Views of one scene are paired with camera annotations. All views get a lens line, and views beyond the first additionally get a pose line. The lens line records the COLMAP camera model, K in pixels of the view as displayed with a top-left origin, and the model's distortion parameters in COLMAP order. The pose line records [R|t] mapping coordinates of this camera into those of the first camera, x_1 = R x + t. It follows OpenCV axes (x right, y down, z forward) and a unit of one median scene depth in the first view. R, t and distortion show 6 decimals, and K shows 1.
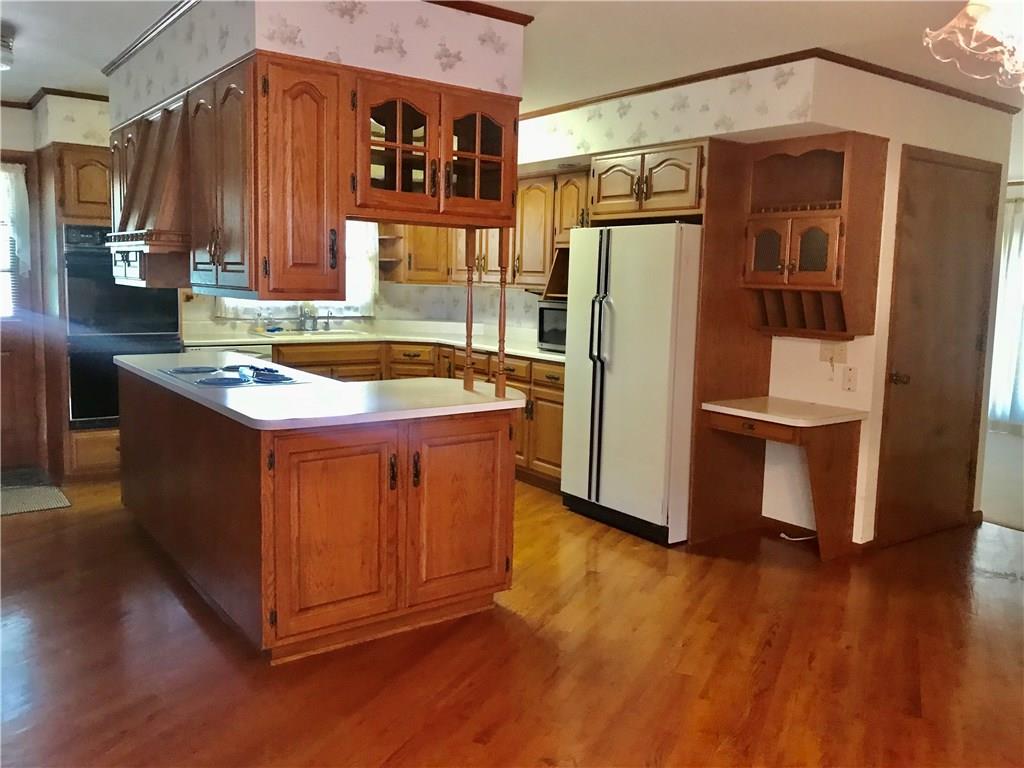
lens RADIAL K [[843.9, 0, 514.9], [0, 843.9, 378.7], [0, 0, 1]] dist [0.040630, -0.058564]
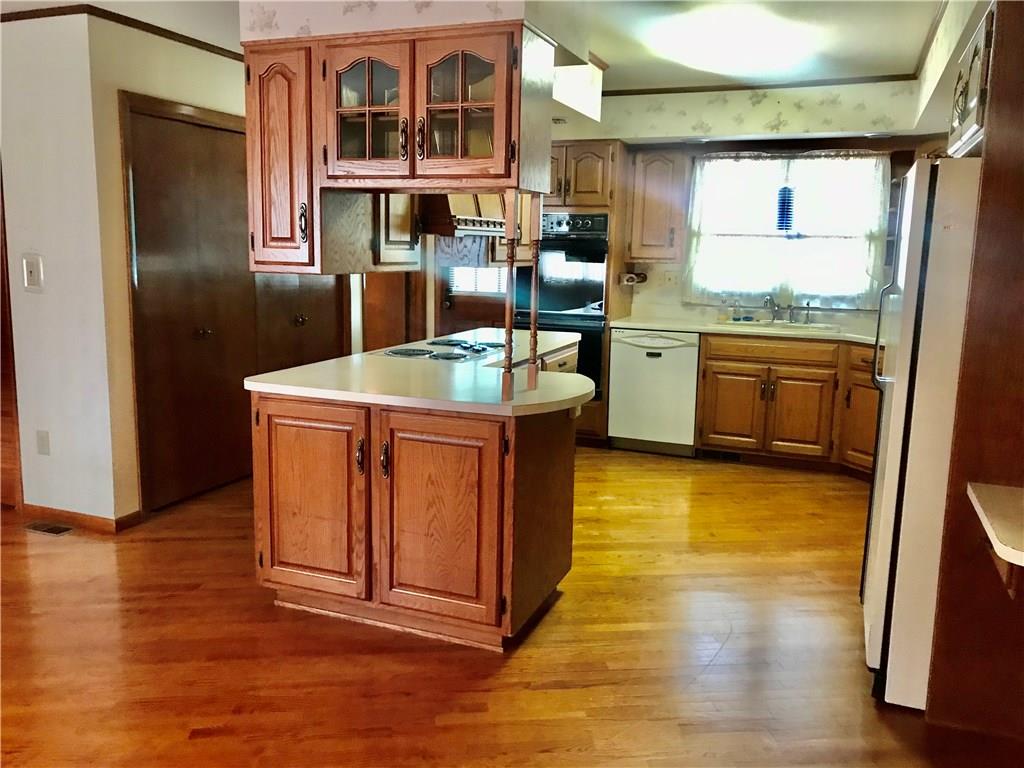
lens RADIAL K [[843.9, 0, 510.0], [0, 843.9, 386.5], [0, 0, 1]] dist [0.040630, -0.058564]
pose [[0.520054, 0.126912, -0.844652, 0.681174], [-0.110650, 0.990577, 0.080710, -0.058781], [0.846936, 0.051487, 0.529196, 0.581554]]
